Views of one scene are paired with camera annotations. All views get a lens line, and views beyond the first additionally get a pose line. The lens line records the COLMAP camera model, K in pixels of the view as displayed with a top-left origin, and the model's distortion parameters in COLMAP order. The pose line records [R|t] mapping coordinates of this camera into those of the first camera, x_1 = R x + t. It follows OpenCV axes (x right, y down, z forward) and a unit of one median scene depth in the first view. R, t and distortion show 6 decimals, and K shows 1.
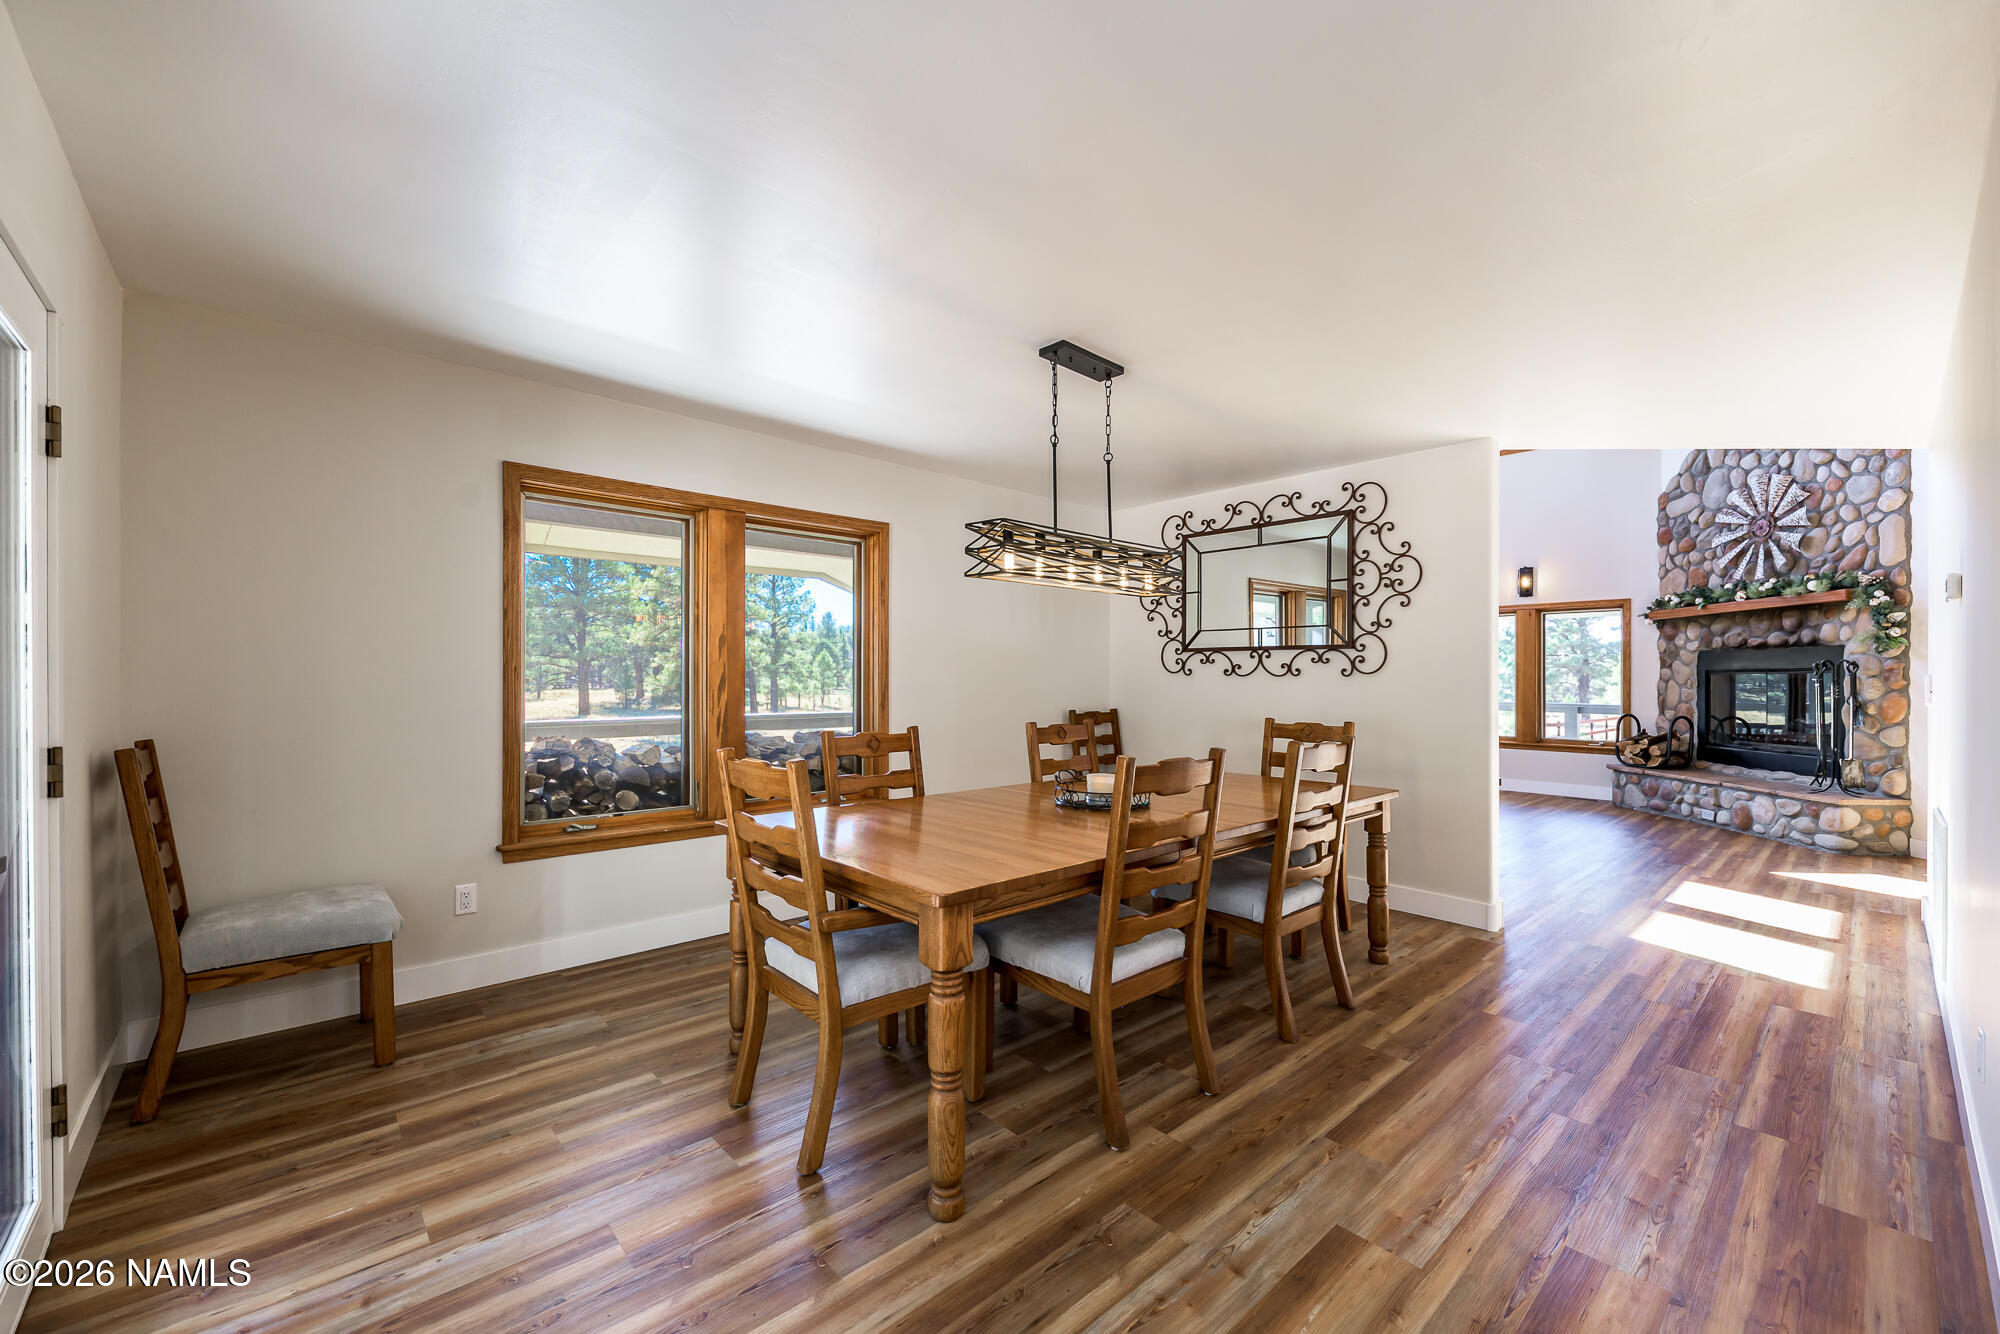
lens RADIAL K [[802.6, 0, 984.5], [0, 802.6, 695.9], [0, 0, 1]] dist [0.004570, -0.000134]
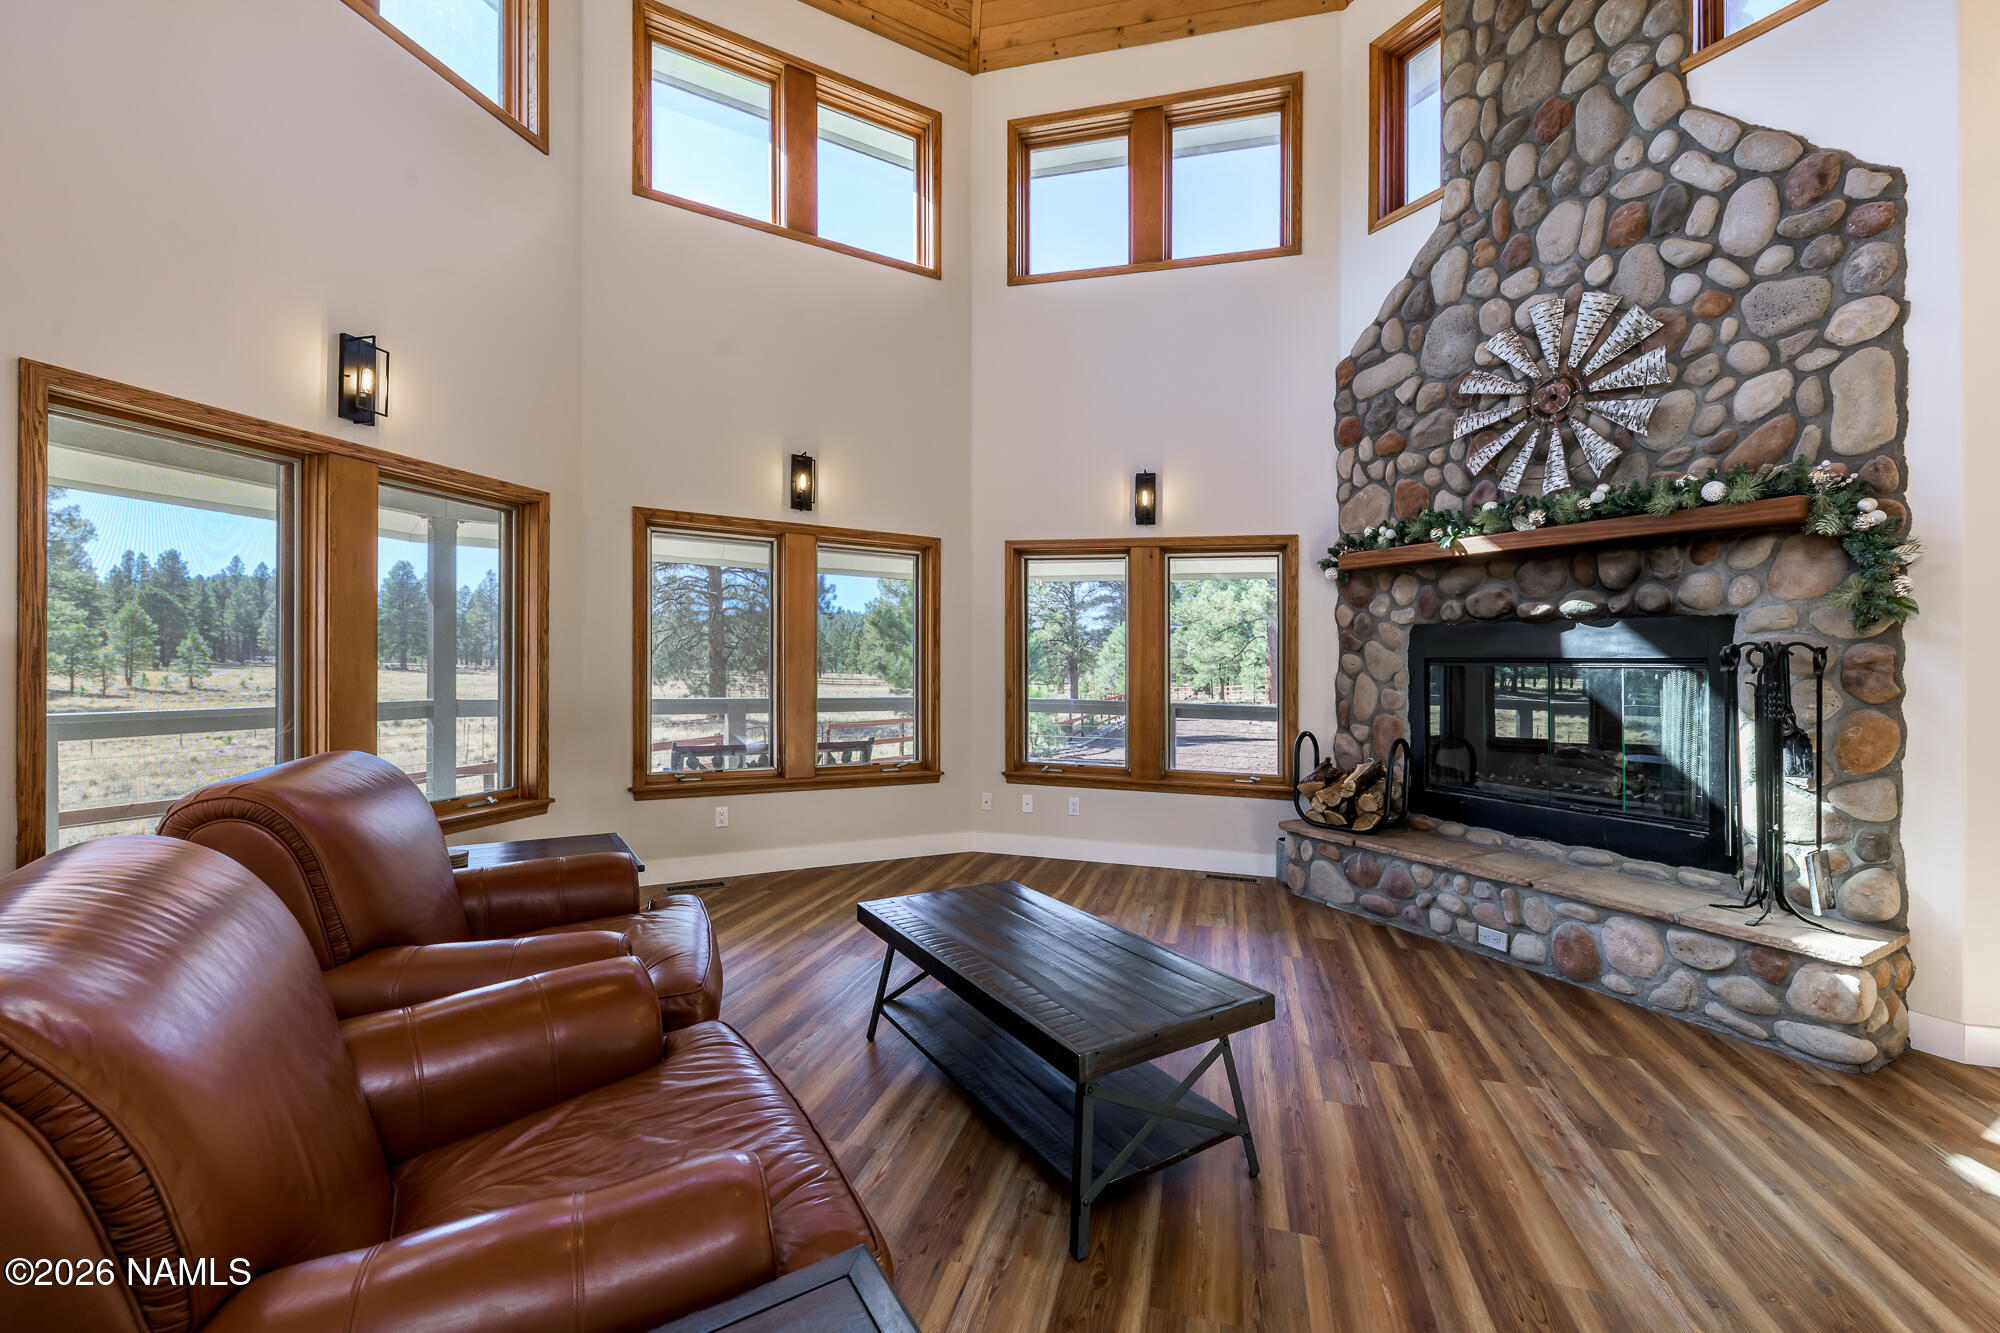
lens RADIAL K [[802.6, 0, 1000.2], [0, 802.6, 668.8], [0, 0, 1]] dist [0.004570, -0.000134]
pose [[0.836814, 0.005470, 0.547459, 0.350215], [-0.002330, 0.999977, -0.006431, -0.021272], [-0.547482, 0.004106, 0.836808, 0.739093]]
